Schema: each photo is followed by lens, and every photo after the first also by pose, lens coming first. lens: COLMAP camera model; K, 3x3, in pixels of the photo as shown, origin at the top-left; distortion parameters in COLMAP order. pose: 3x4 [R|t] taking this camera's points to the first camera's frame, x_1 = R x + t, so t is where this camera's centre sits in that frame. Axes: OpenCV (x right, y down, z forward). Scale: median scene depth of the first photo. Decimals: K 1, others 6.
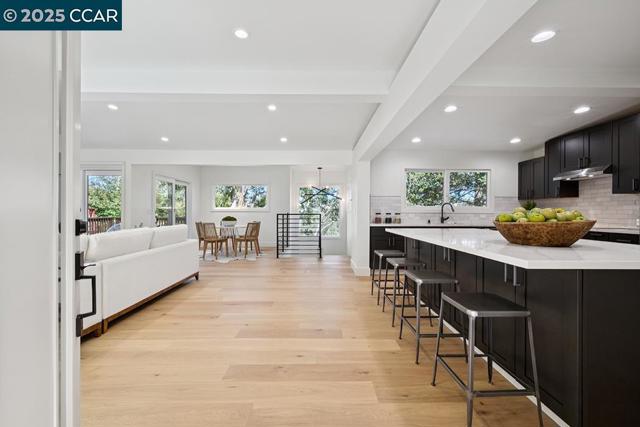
lens RADIAL K [[256.6, 0, 320.0], [0, 256.6, 213.5], [0, 0, 1]] dist [-0.000890, -0.000152]
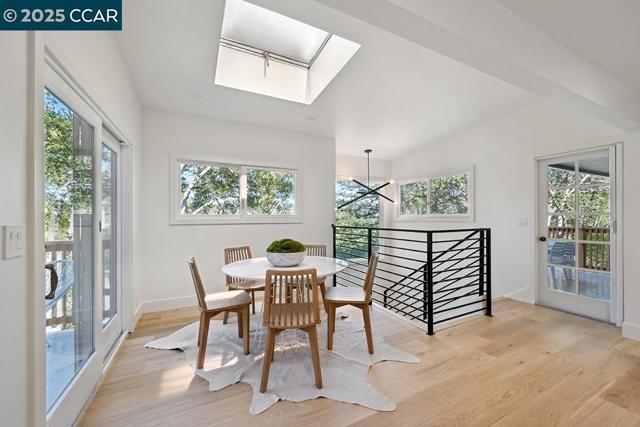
lens RADIAL K [[250.4, 0, 322.9], [0, 250.4, 214.2], [0, 0, 1]] dist [0.003276, 0.000319]
pose [[0.897001, -0.000570, 0.442028, -0.698049], [0.007547, 0.999873, -0.014025, -0.029568], [-0.441964, 0.015916, 0.896892, 0.962036]]
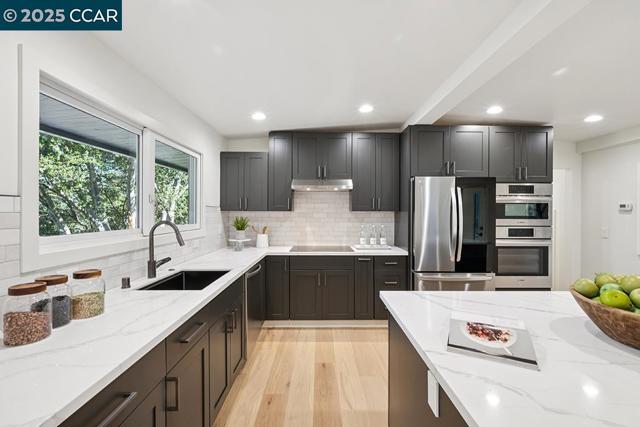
lens RADIAL K [[278.4, 0, 320.0], [0, 278.4, 213.5], [0, 0, 1]] dist [0.000312, 0.000268]
pose [[0.009958, -0.008957, 0.999910, 0.103494], [0.004928, 0.999948, 0.008909, -0.059508], [-0.999938, 0.004839, 0.010002, 0.848460]]
